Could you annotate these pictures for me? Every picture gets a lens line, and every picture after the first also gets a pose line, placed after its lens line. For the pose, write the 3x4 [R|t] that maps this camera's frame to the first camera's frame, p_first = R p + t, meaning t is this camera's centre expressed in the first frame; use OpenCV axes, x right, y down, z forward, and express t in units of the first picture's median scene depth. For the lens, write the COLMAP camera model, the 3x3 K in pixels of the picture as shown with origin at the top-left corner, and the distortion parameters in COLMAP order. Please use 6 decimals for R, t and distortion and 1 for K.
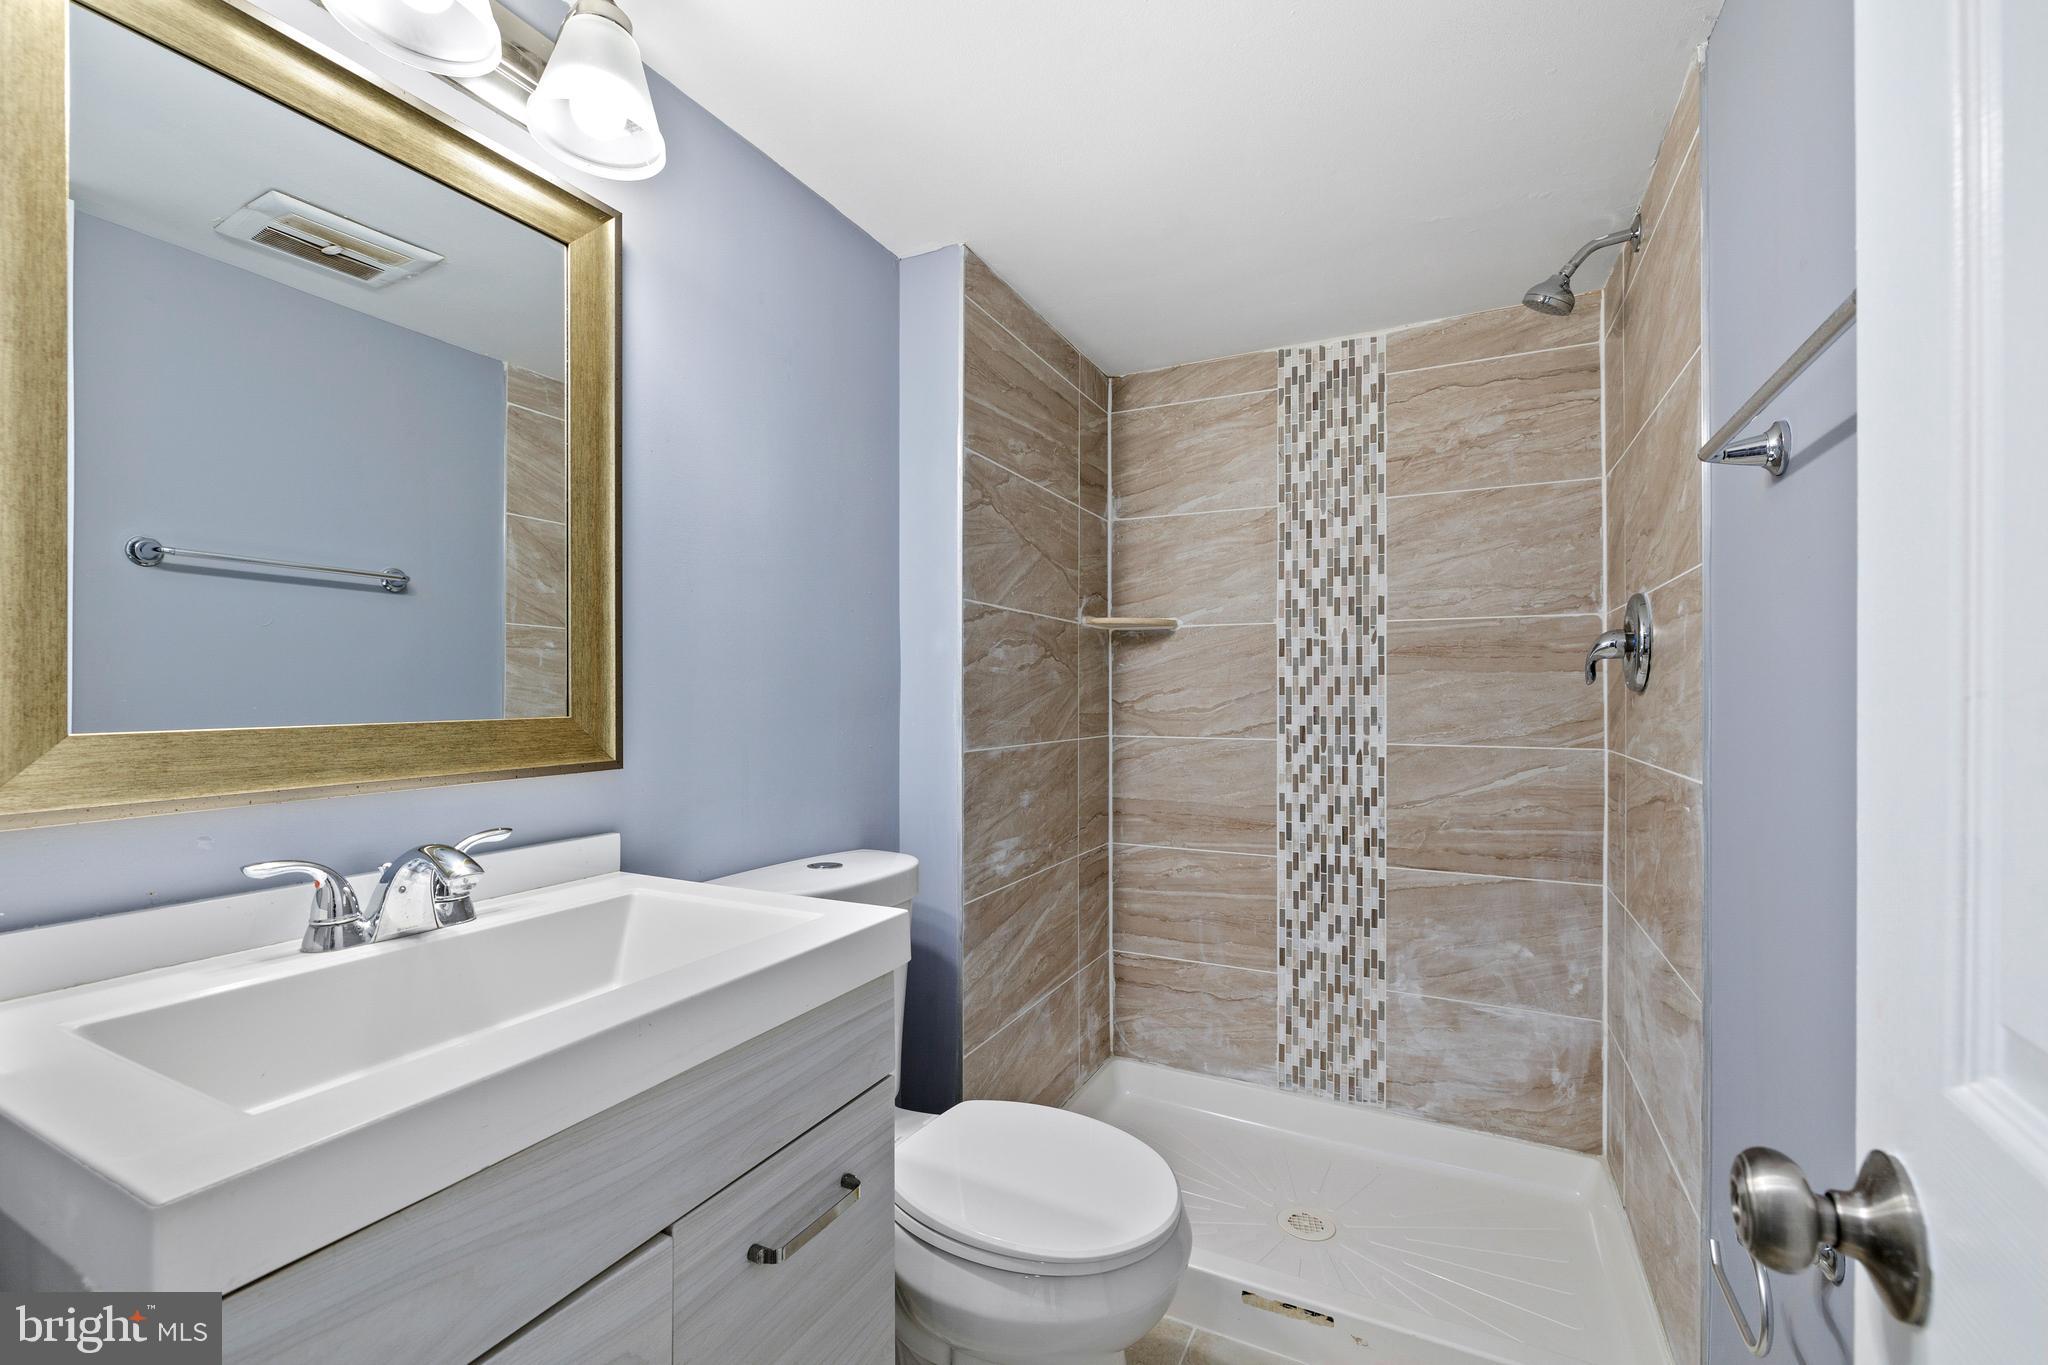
lens RADIAL K [[863.7, 0, 1019.1], [0, 863.7, 689.5], [0, 0, 1]] dist [-0.000006, -0.000334]
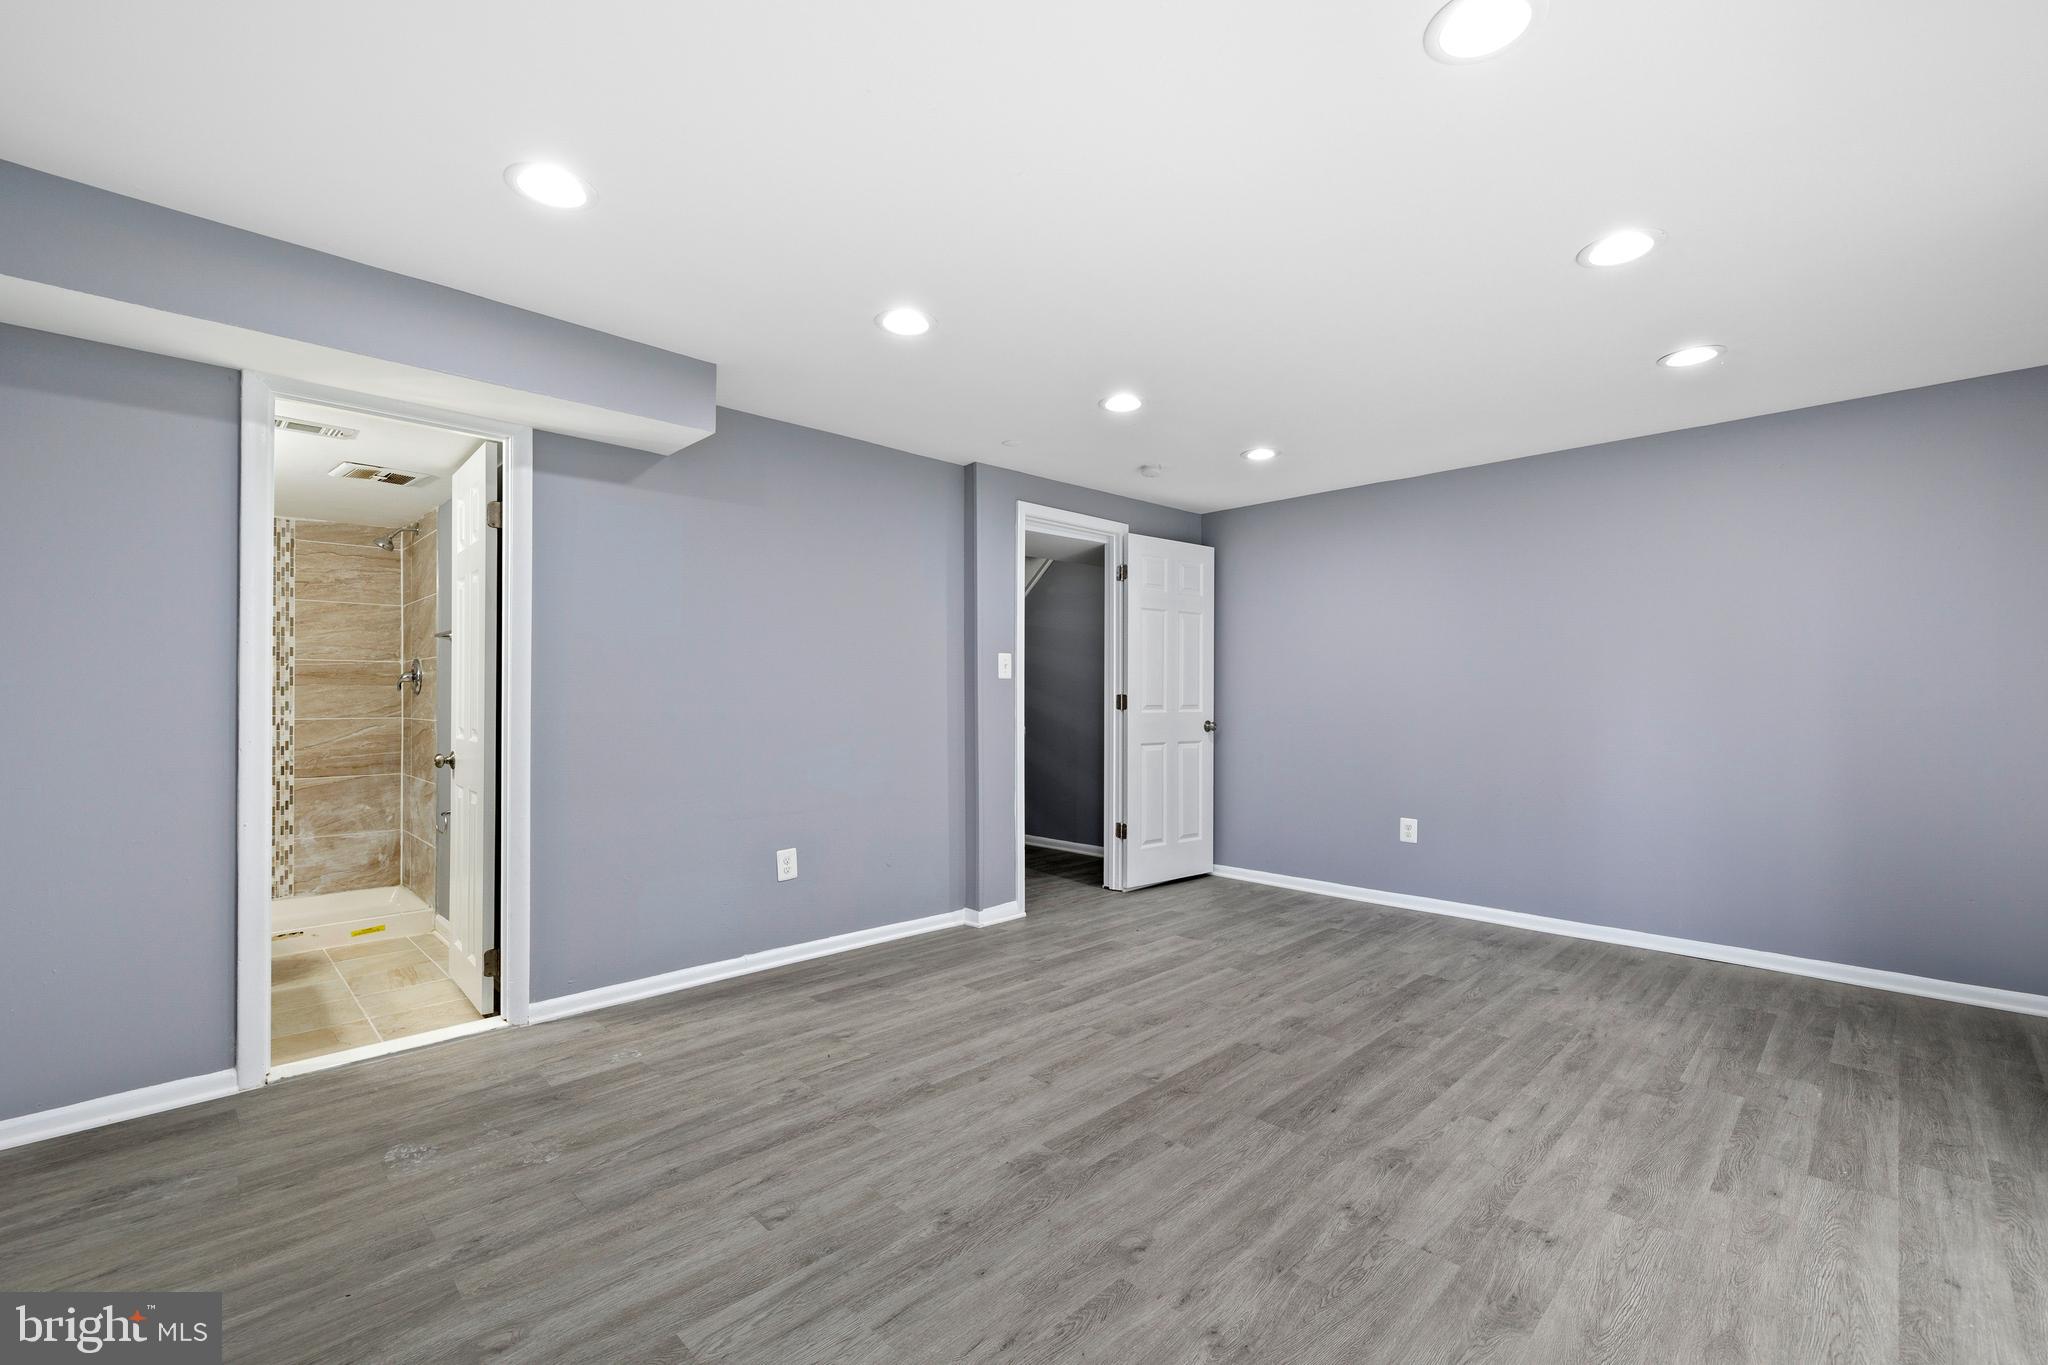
lens RADIAL K [[863.7, 0, 1020.1], [0, 863.7, 693.3], [0, 0, 1]] dist [-0.000006, -0.000334]
pose [[0.320501, -0.000002, 0.947248, -1.001401], [-0.005355, 0.999984, 0.001814, -0.012222], [-0.947233, -0.005654, 0.320496, -1.339979]]
